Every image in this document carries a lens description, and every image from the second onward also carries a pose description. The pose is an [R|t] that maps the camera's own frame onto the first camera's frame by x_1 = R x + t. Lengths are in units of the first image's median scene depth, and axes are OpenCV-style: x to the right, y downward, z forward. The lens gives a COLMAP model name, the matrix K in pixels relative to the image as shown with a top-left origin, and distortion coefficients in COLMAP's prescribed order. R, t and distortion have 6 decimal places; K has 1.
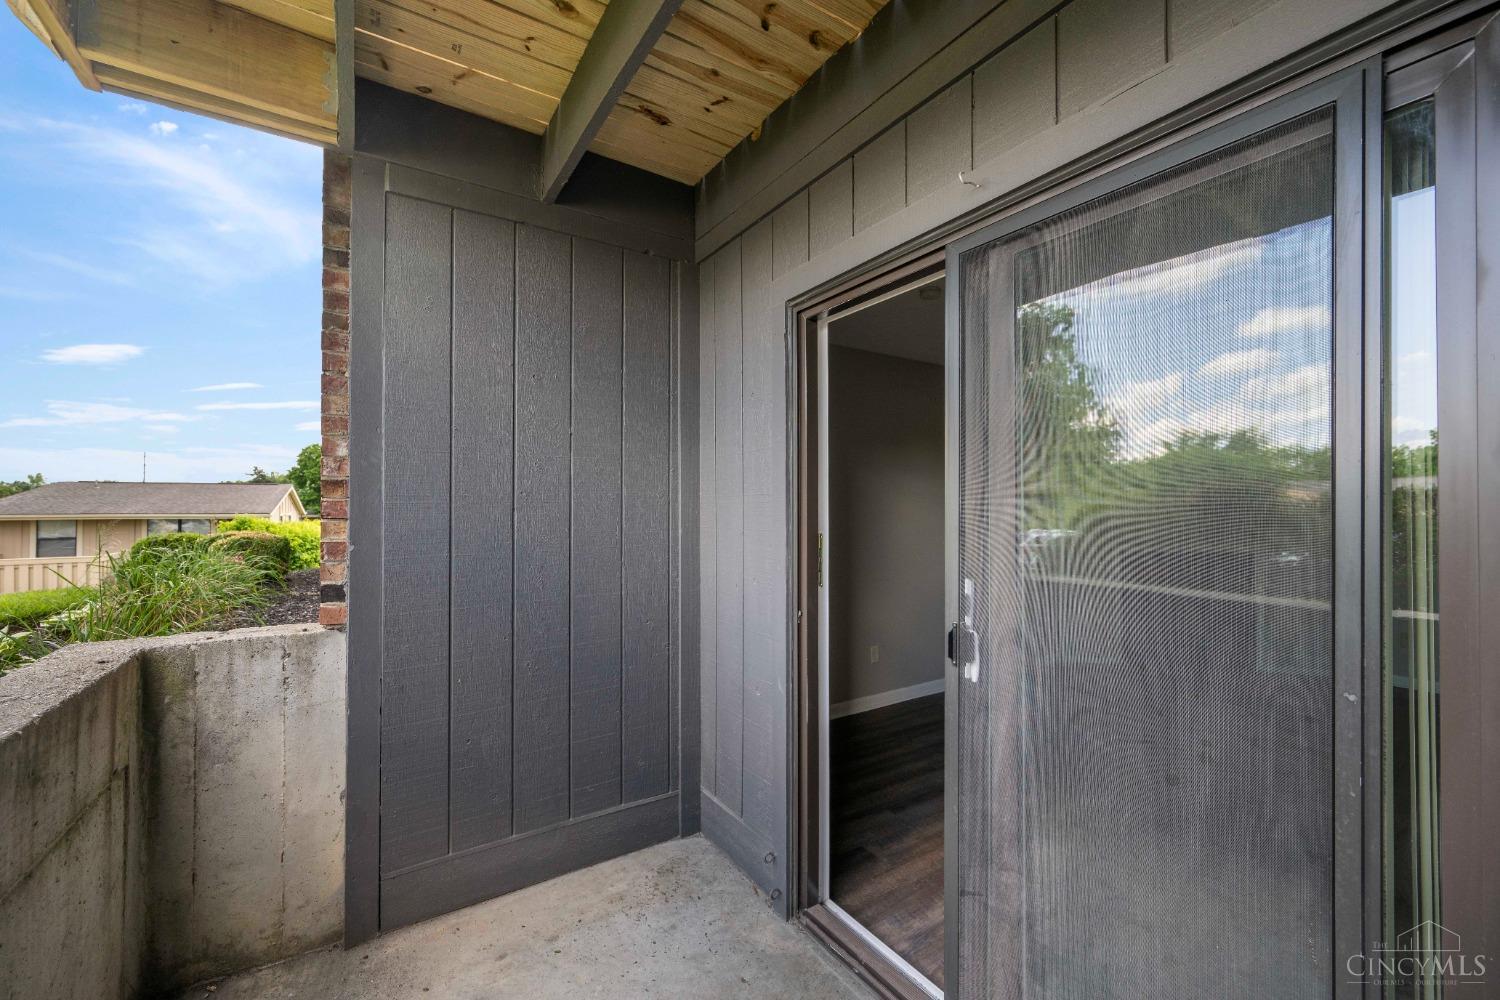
lens RADIAL K [[593.1, 0, 742.4], [0, 593.1, 502.1], [0, 0, 1]] dist [-0.000459, -0.000910]
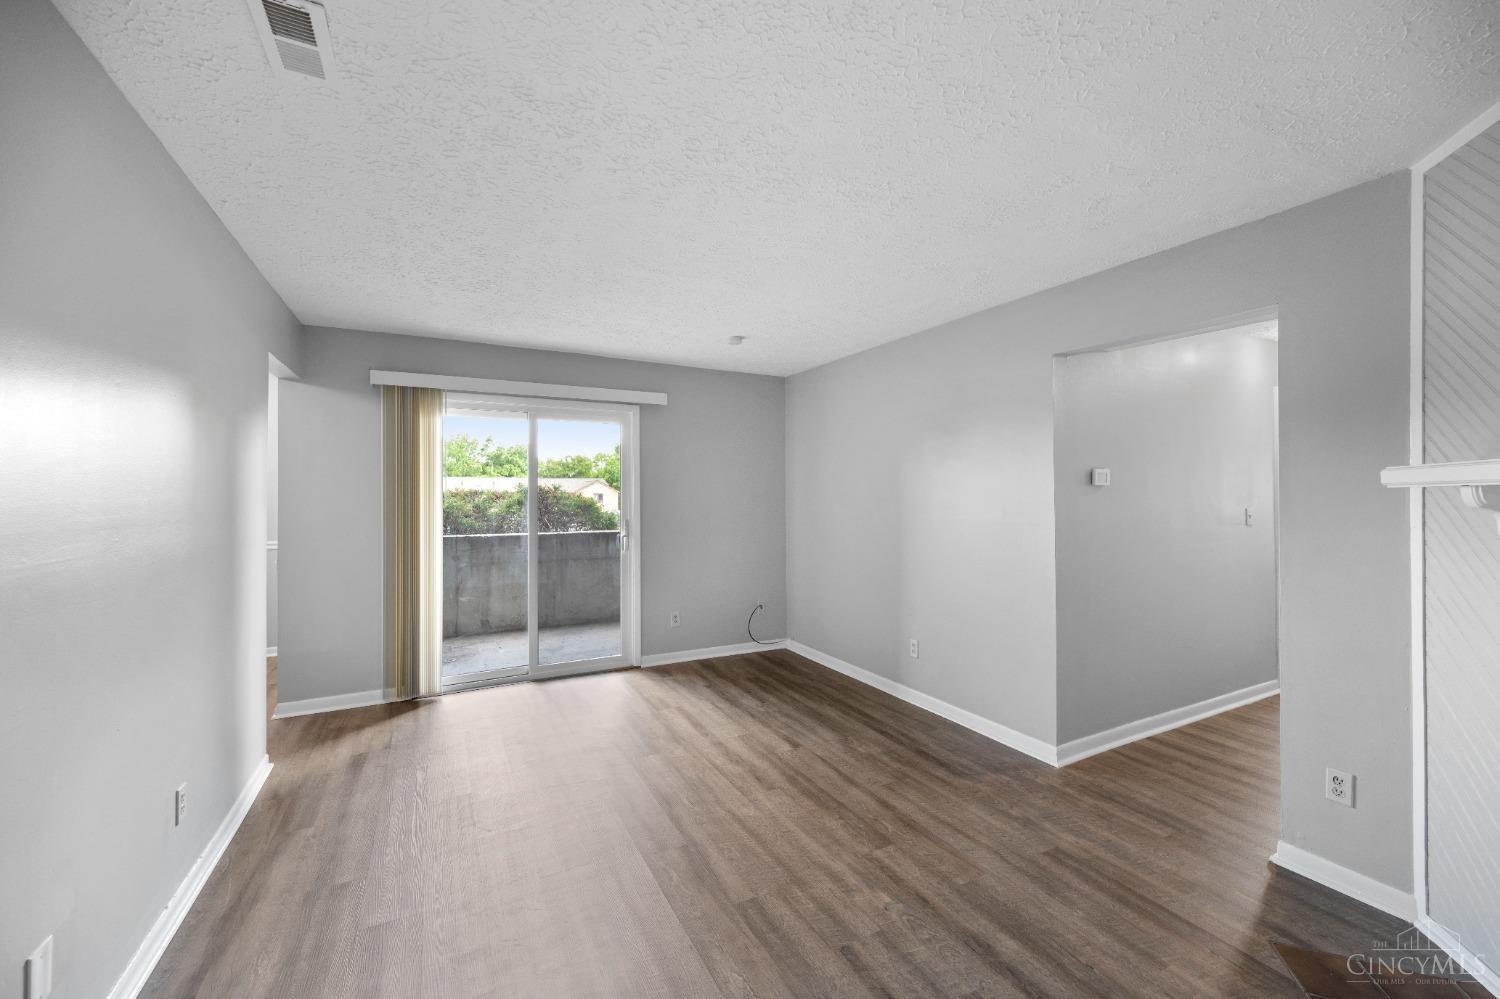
lens RADIAL K [[593.1, 0, 750.4], [0, 593.1, 494.7], [0, 0, 1]] dist [-0.000459, -0.000910]
pose [[-0.085436, 0.000344, -0.996344, 1.545045], [0.011470, 0.999934, -0.000638, 0.011553], [0.996278, -0.011483, -0.085435, 1.065483]]
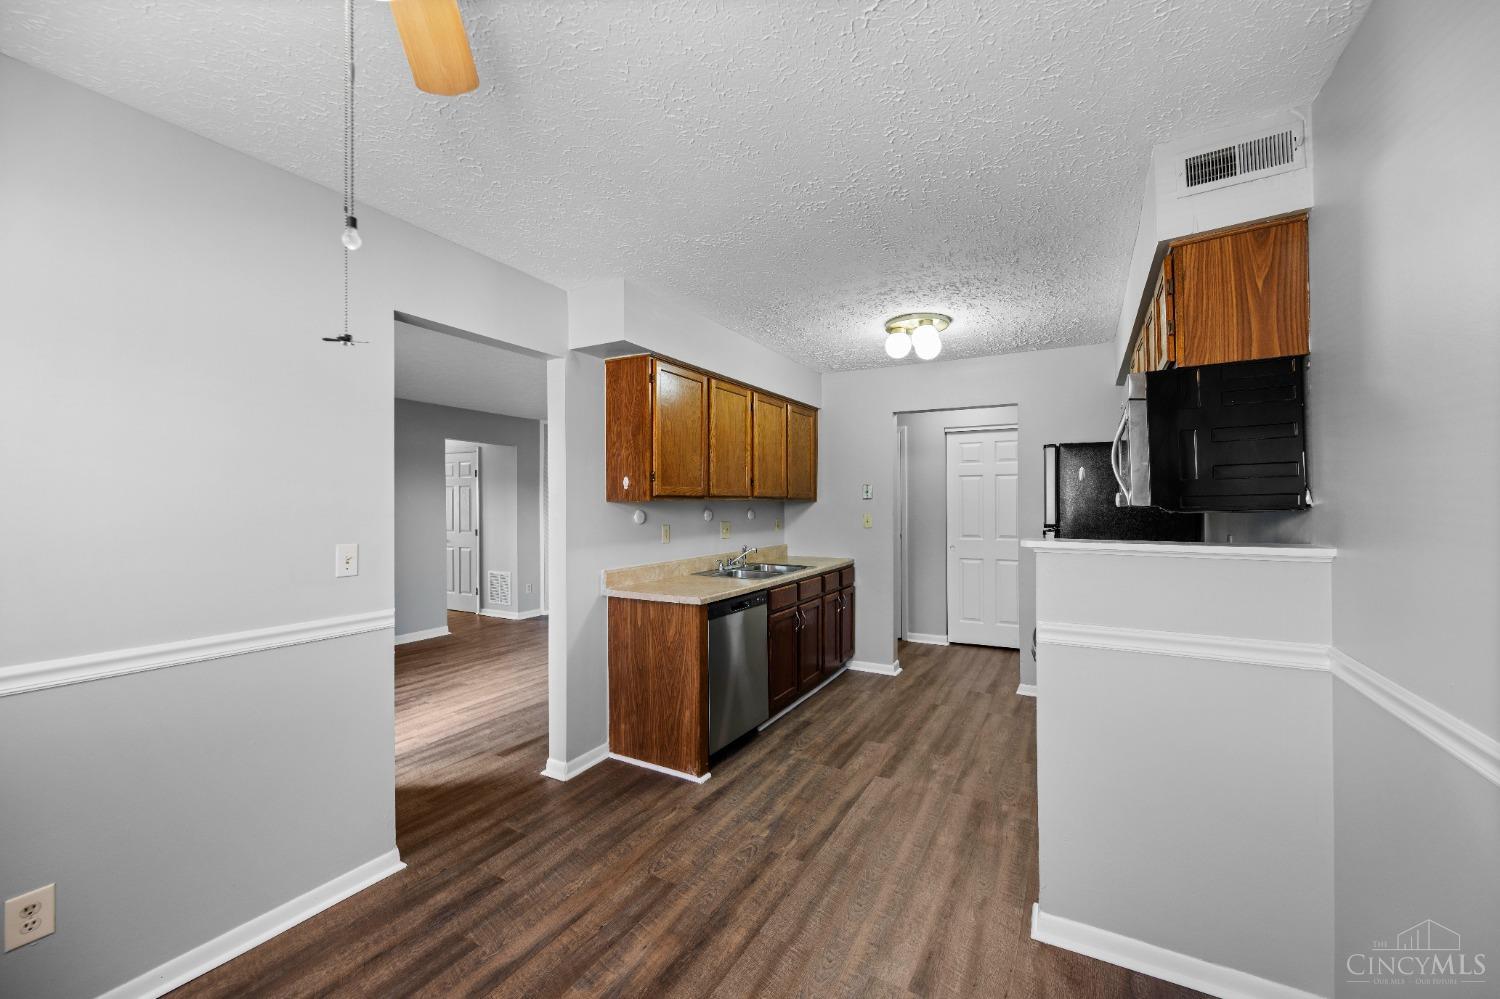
lens RADIAL K [[593.1, 0, 758.6], [0, 593.1, 503.0], [0, 0, 1]] dist [-0.000459, -0.000910]
pose [[0.877103, -0.001341, 0.480301, 0.520171], [-0.001975, 0.999978, 0.006398, -0.004926], [-0.480299, -0.006560, 0.877080, -0.766674]]
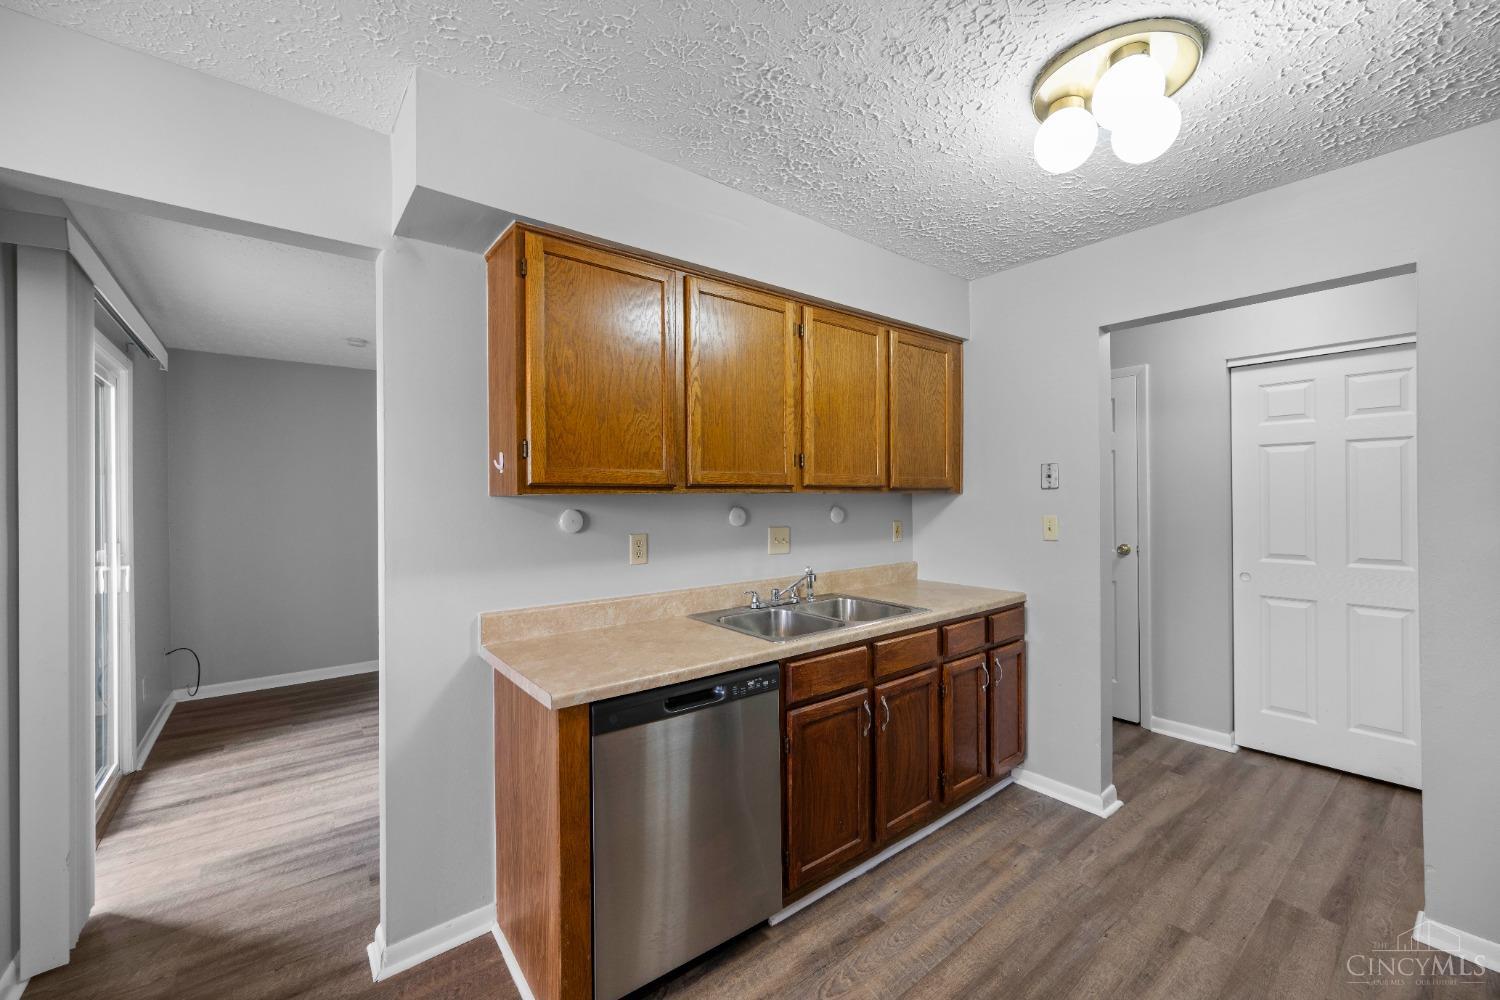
lens RADIAL K [[593.1, 0, 752.5], [0, 593.1, 499.2], [0, 0, 1]] dist [-0.000459, -0.000910]
pose [[0.994999, -0.005326, 0.099742, 0.982469], [0.004172, 0.999922, 0.011779, -0.003120], [-0.099797, -0.011304, 0.994944, -0.375121]]
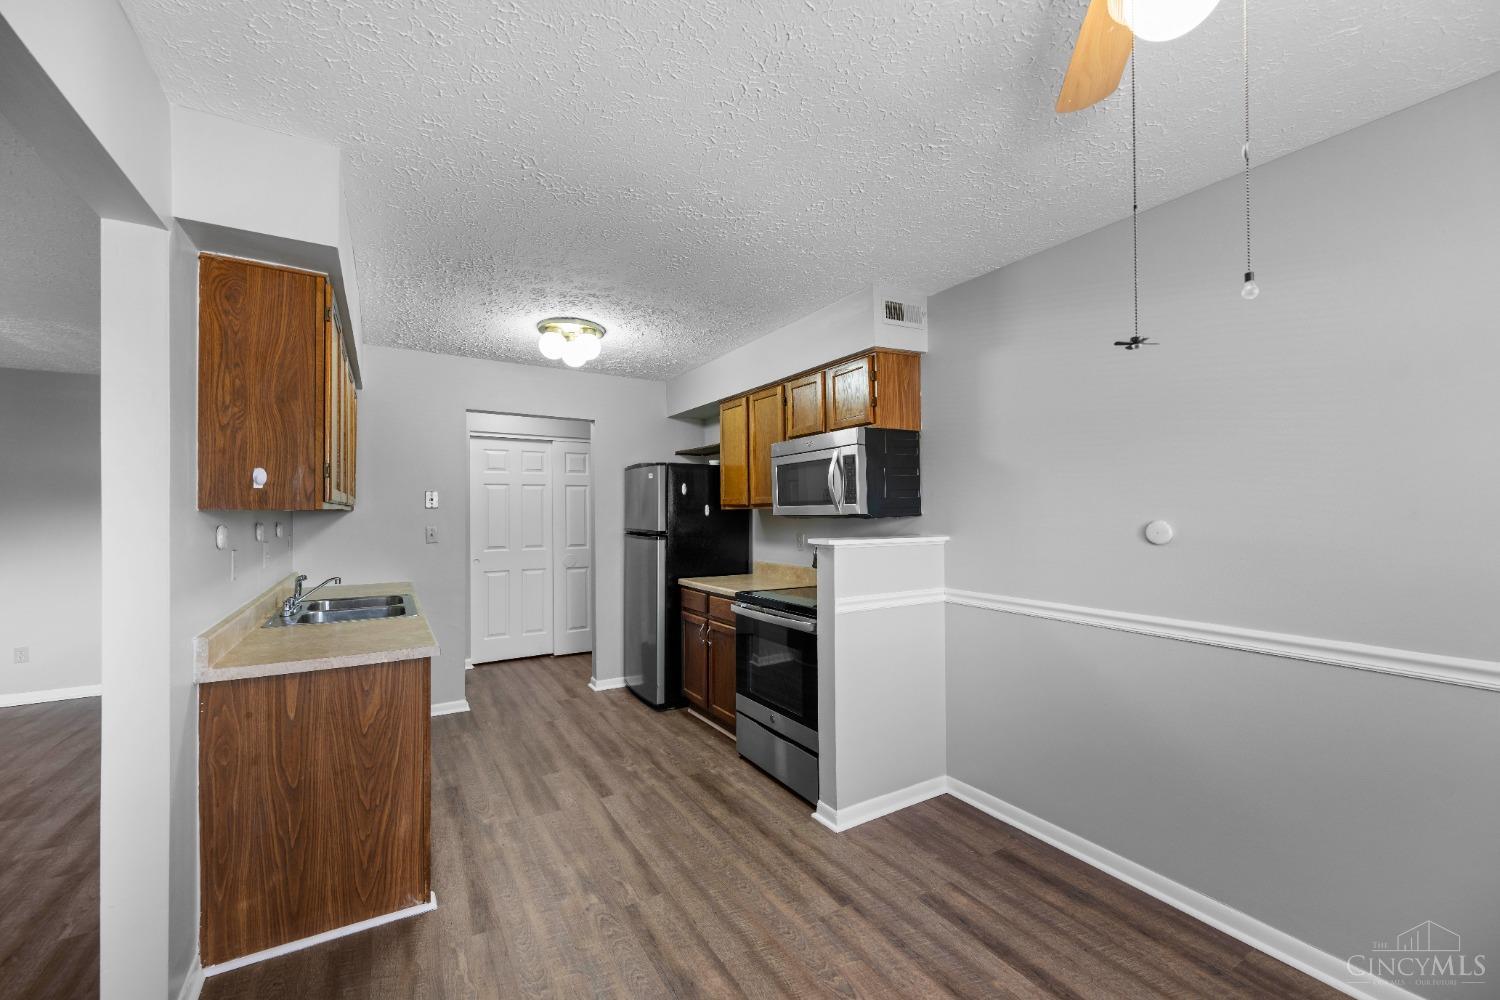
lens RADIAL K [[593.1, 0, 762.7], [0, 593.1, 505.8], [0, 0, 1]] dist [-0.000459, -0.000910]
pose [[0.011317, 0.011256, 0.999873, 0.234702], [-0.004930, 0.999925, -0.011201, -0.000940], [-0.999924, -0.004803, 0.011372, -0.291069]]
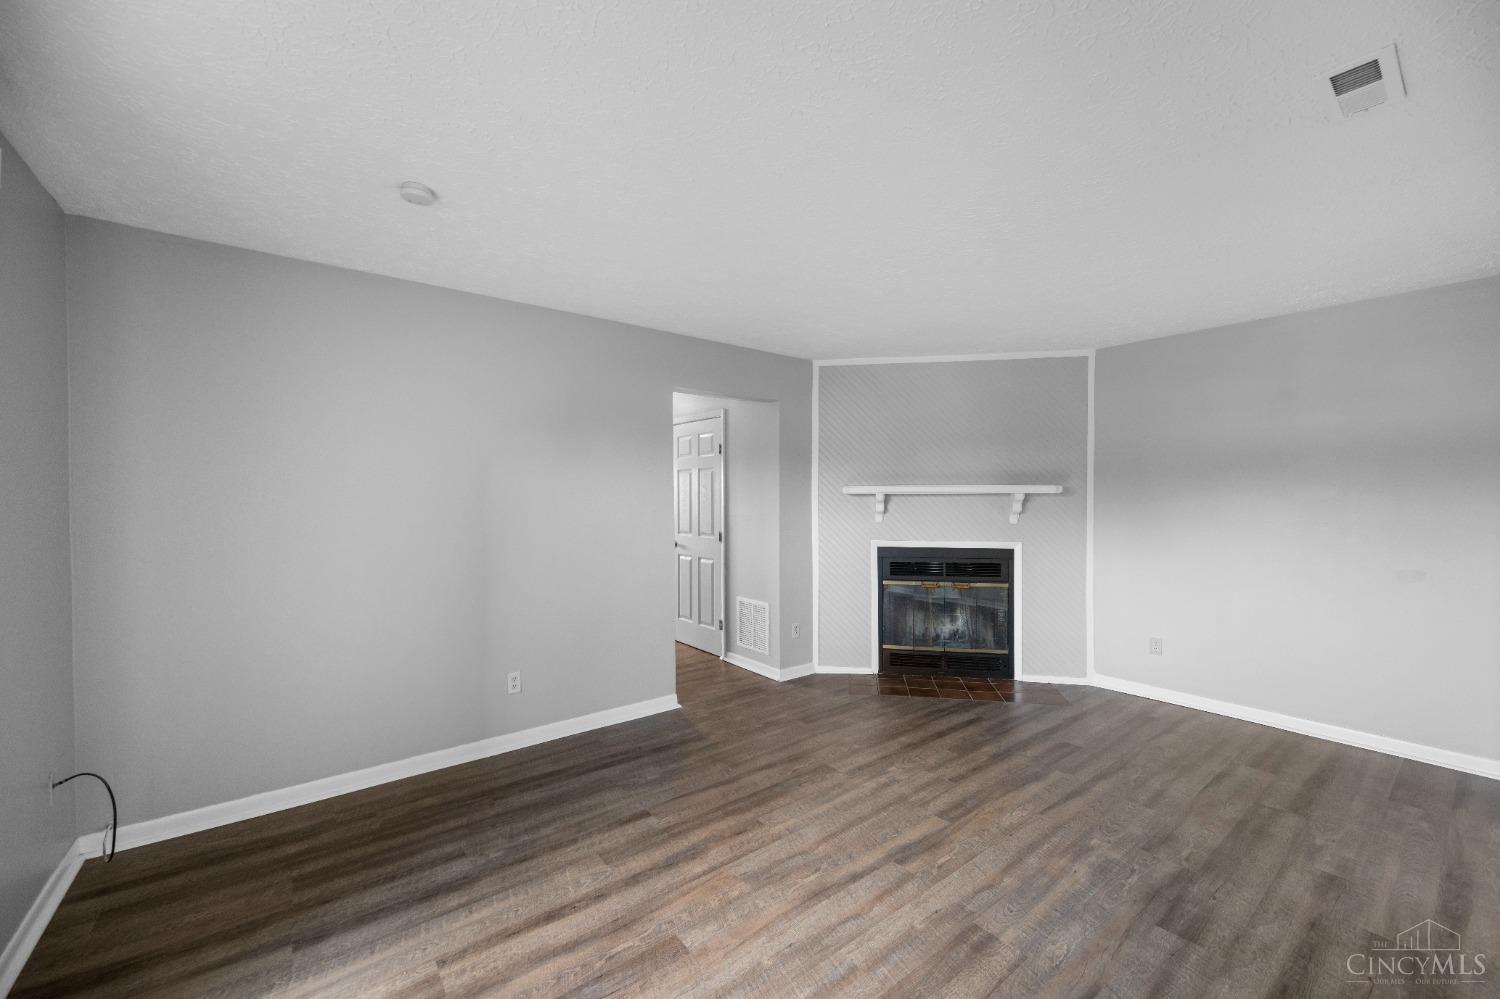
lens RADIAL K [[593.1, 0, 747.0], [0, 593.1, 499.5], [0, 0, 1]] dist [-0.000459, -0.000910]
pose [[0.995726, 0.001511, 0.092345, 0.591644], [-0.003123, 0.999845, 0.017306, 0.001649], [-0.092305, -0.017521, 0.995577, 0.249927]]
